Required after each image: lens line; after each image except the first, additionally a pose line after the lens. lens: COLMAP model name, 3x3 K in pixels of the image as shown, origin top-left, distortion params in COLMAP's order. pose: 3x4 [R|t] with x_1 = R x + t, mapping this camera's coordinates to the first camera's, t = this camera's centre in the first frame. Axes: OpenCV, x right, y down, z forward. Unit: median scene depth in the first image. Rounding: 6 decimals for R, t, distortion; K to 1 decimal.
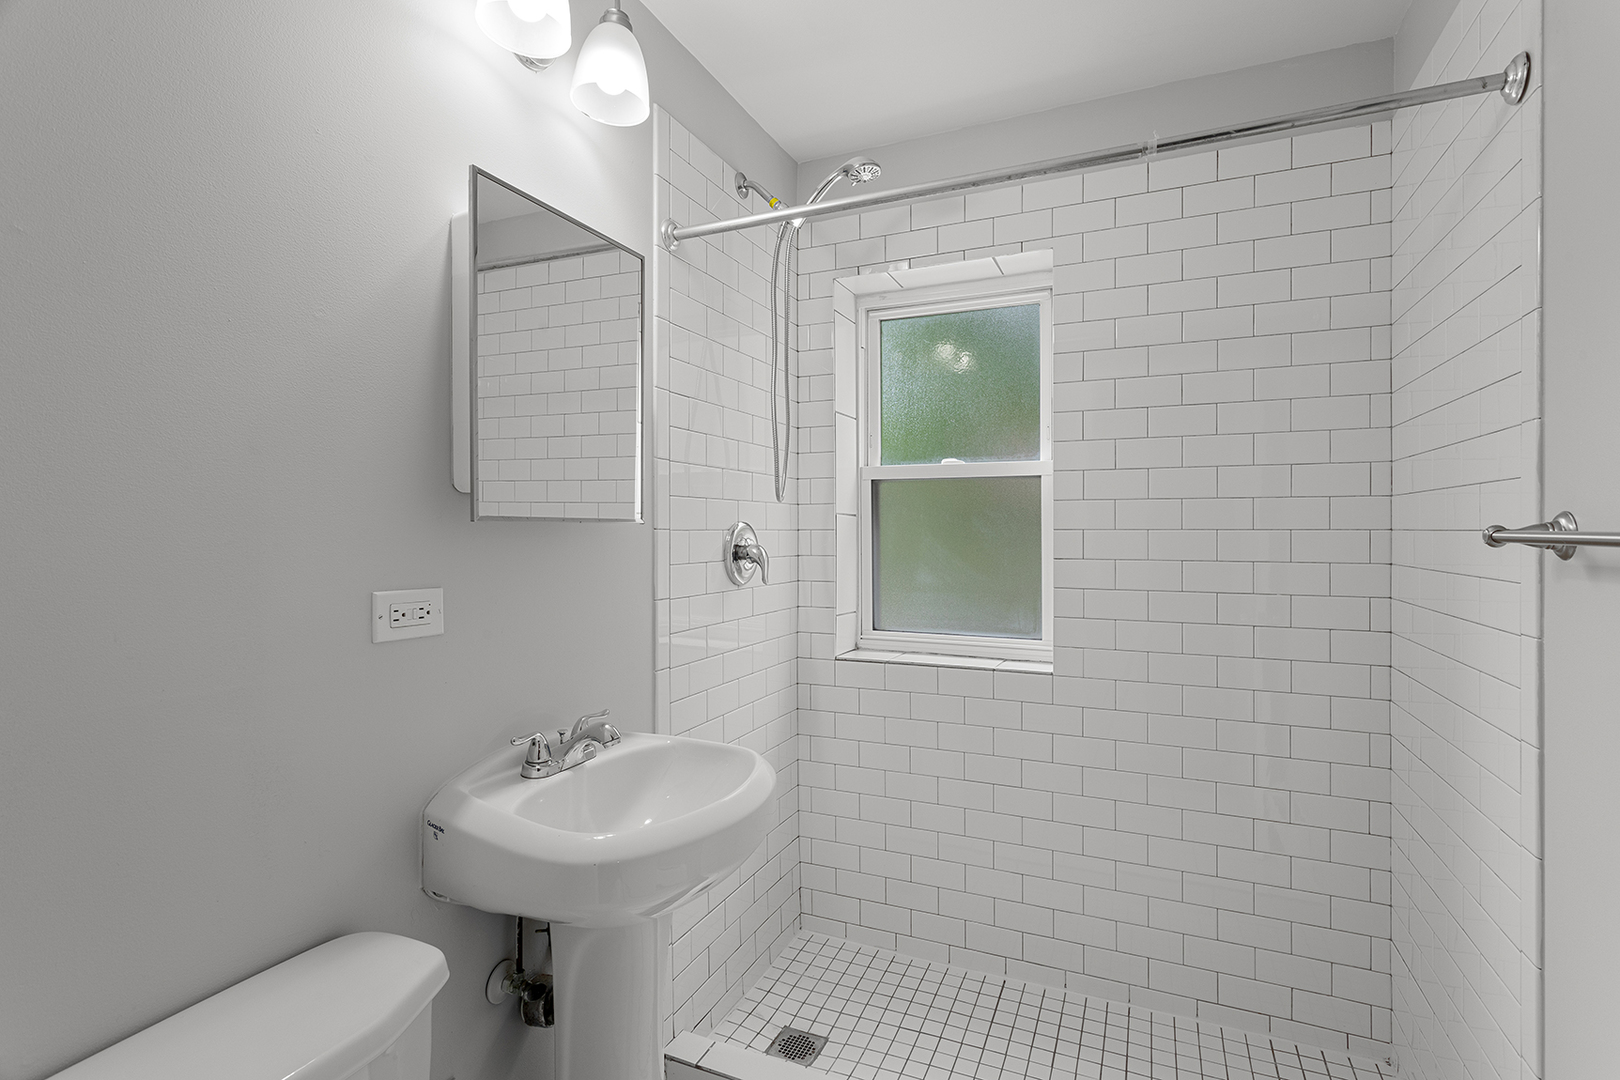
lens RADIAL K [[795.2, 0, 810.0], [0, 795.2, 540.0], [0, 0, 1]] dist [0.002883, 0.001242]
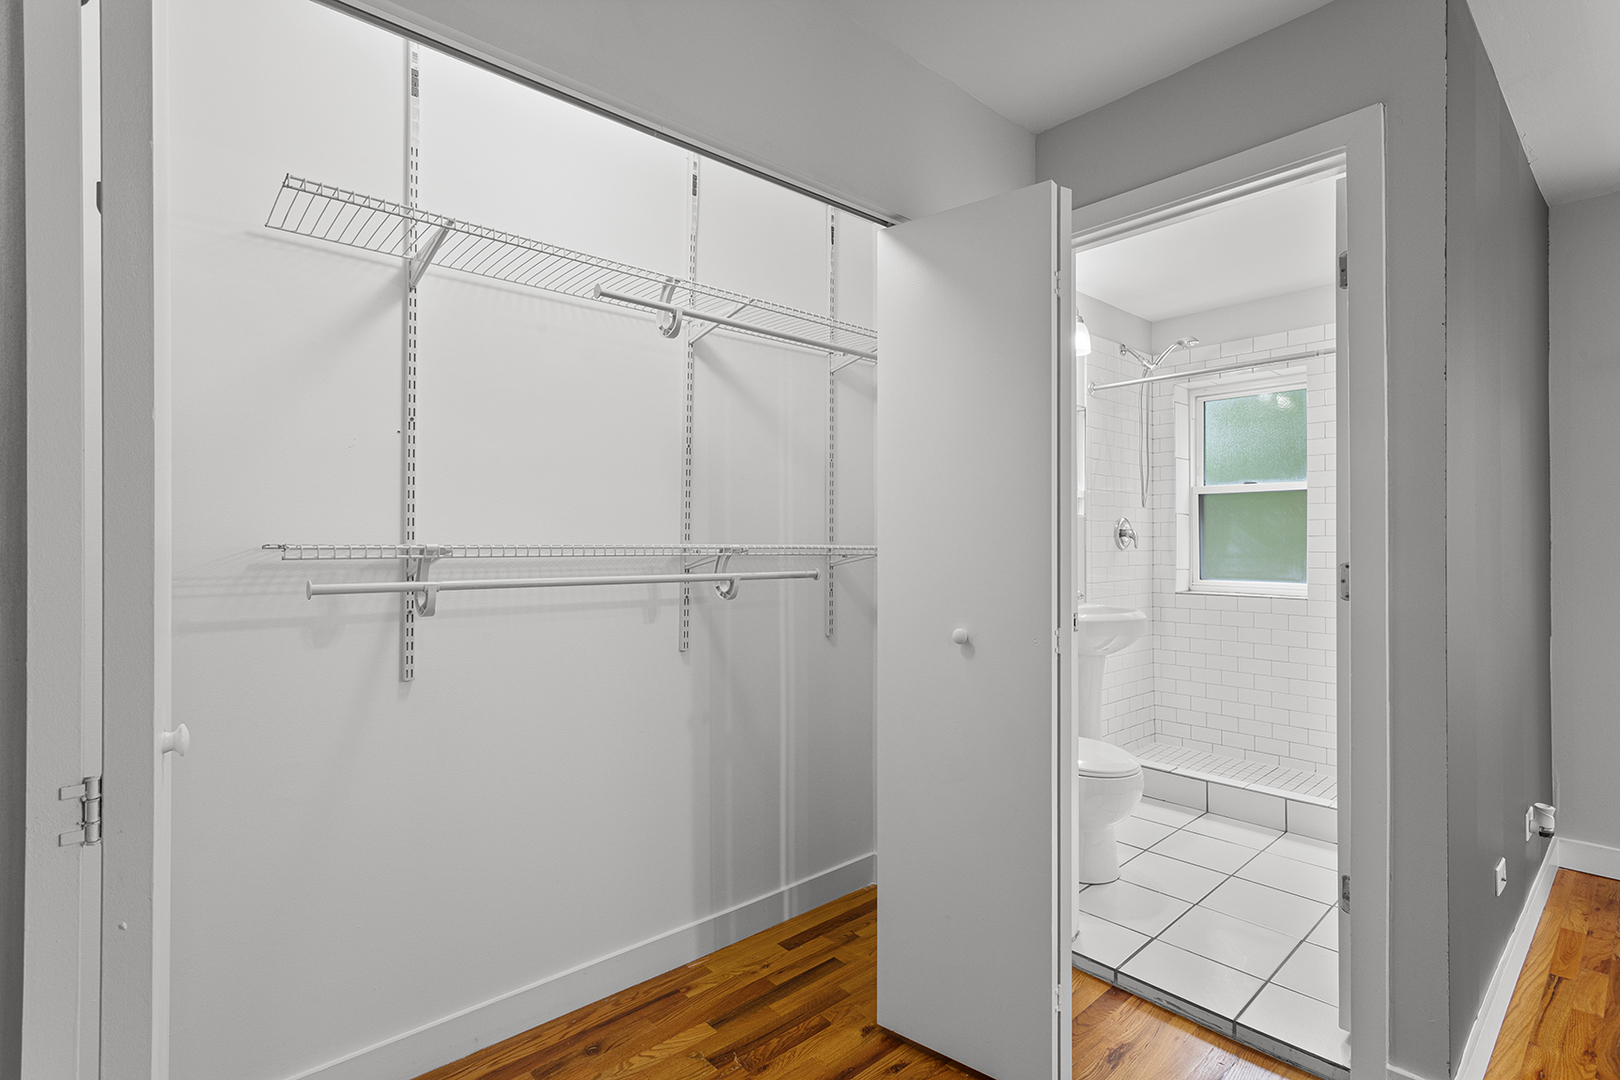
lens RADIAL K [[795.2, 0, 810.0], [0, 795.2, 540.0], [0, 0, 1]] dist [0.002883, 0.001242]
pose [[0.916819, -0.001459, -0.399299, -0.008165], [-0.002865, 0.999944, -0.010231, 0.048973], [0.399292, 0.010523, 0.916764, -1.008957]]
